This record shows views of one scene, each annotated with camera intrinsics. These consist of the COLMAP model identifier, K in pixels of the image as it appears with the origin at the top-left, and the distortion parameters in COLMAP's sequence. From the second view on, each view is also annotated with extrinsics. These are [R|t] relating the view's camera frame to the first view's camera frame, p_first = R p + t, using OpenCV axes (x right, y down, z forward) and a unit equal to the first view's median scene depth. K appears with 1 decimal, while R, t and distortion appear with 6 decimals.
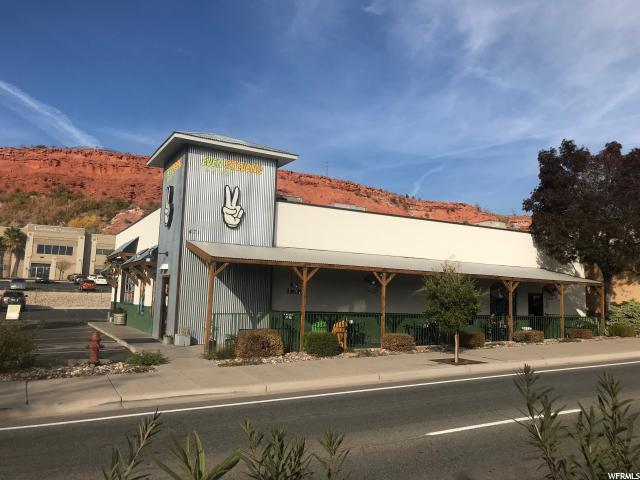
lens RADIAL K [[504.9, 0, 320.5], [0, 504.9, 251.7], [0, 0, 1]] dist [0.007722, 0.001380]
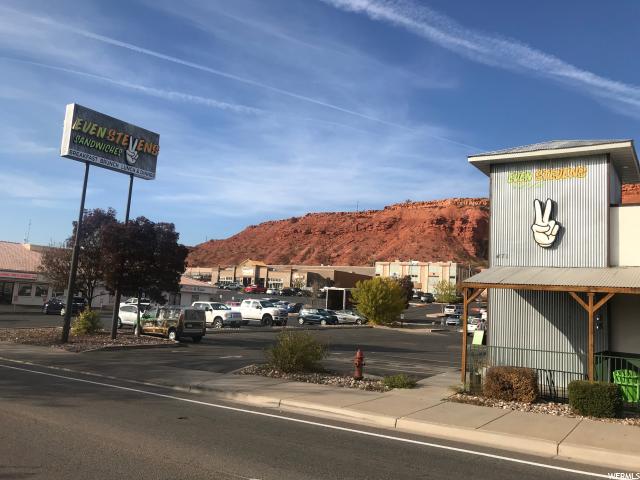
lens RADIAL K [[524.6, 0, 320.0], [0, 524.6, 240.0], [0, 0, 1]] dist [0.008896, 0.001341]
pose [[0.465492, -0.110573, -0.878118, 0.395958], [0.029284, 0.993546, -0.109585, 0.023443], [0.884568, 0.025296, 0.465726, 0.240384]]
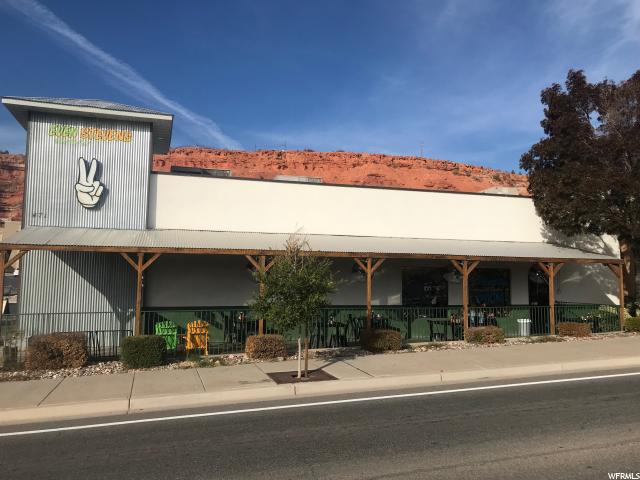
lens RADIAL K [[524.6, 0, 320.0], [0, 524.6, 240.0], [0, 0, 1]] dist [0.008896, 0.001341]
pose [[0.981552, -0.043525, -0.186173, 0.332090], [0.043785, 0.999037, -0.002718, 0.021618], [0.186112, -0.005484, 0.982513, 0.210266]]
